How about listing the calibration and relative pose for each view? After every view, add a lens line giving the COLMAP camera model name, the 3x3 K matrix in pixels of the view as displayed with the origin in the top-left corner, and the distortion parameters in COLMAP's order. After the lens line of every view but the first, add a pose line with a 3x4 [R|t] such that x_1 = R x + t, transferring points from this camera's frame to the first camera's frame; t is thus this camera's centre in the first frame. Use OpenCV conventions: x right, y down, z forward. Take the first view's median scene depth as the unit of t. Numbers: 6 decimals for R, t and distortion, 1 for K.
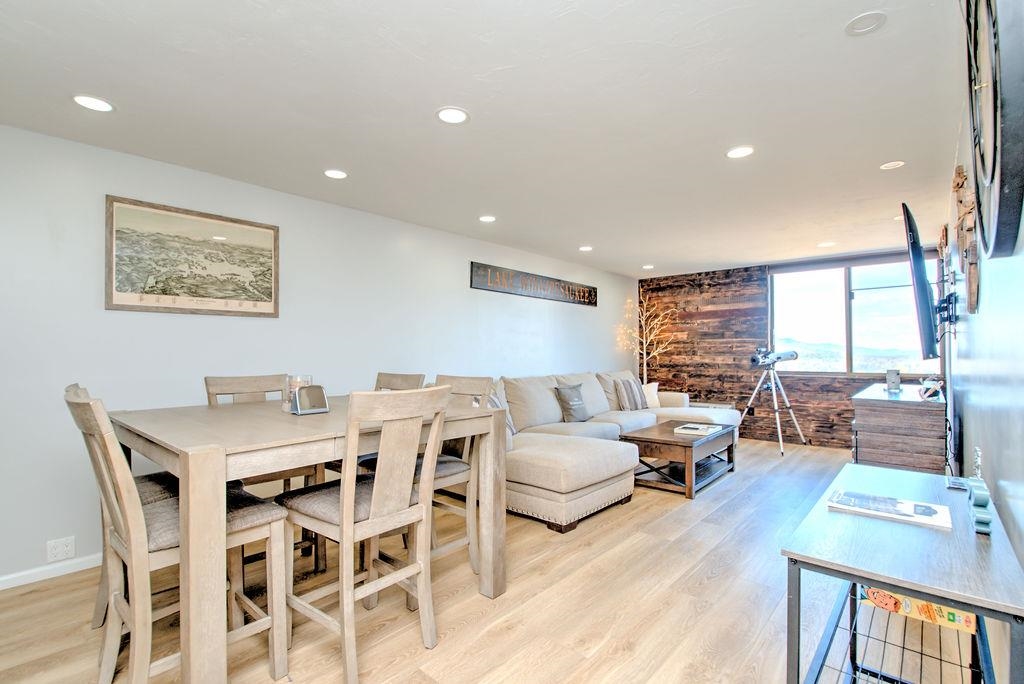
lens RADIAL K [[461.5, 0, 501.5], [0, 461.5, 345.3], [0, 0, 1]] dist [-0.000470, -0.005445]
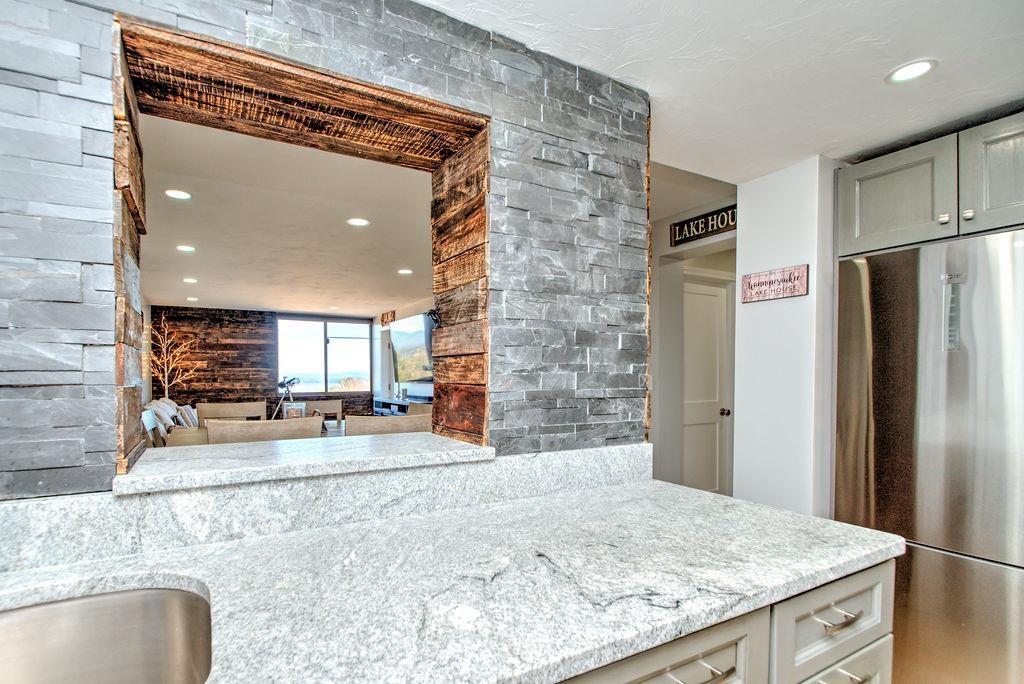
lens RADIAL K [[461.5, 0, 455.2], [0, 461.5, 372.9], [0, 0, 1]] dist [-0.000470, -0.005445]
pose [[0.346980, 0.004714, 0.937861, -0.487938], [-0.010290, 0.999946, -0.001220, -0.004548], [-0.937816, -0.009227, 0.347010, 0.051543]]
